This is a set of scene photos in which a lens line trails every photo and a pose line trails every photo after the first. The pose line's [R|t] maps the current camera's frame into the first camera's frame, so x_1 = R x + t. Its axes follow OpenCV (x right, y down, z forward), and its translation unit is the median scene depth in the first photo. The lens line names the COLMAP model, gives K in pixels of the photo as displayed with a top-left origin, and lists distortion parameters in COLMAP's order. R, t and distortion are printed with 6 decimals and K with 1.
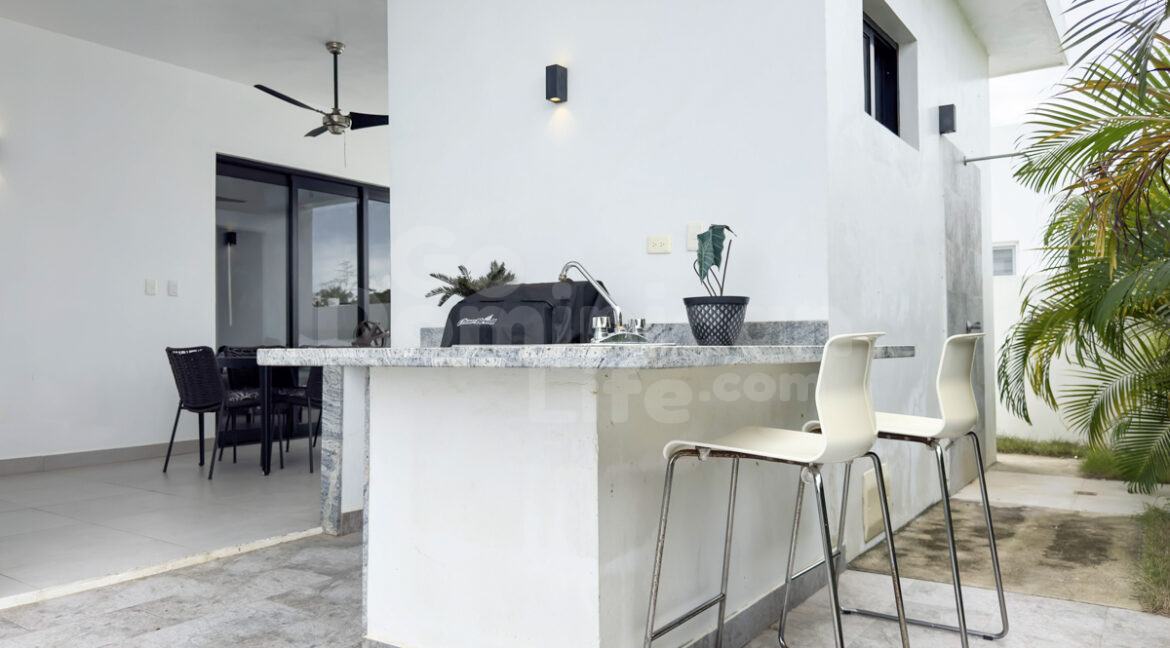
lens RADIAL K [[810.1, 0, 620.6], [0, 810.1, 326.1], [0, 0, 1]] dist [0.000027, -0.001132]
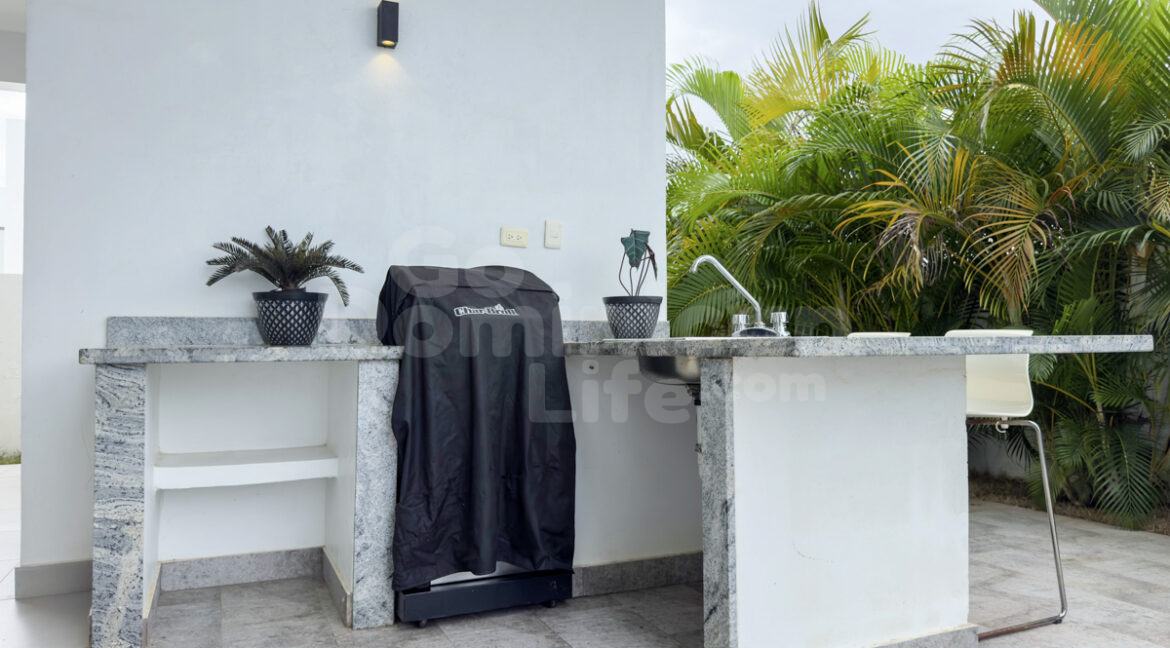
lens RADIAL K [[810.1, 0, 620.6], [0, 810.1, 326.1], [0, 0, 1]] dist [0.000027, -0.001132]
pose [[0.510552, 0.025671, 0.859464, -0.802696], [-0.016735, 0.999662, -0.019918, 0.022862], [-0.859684, -0.004213, 0.510809, 0.462385]]
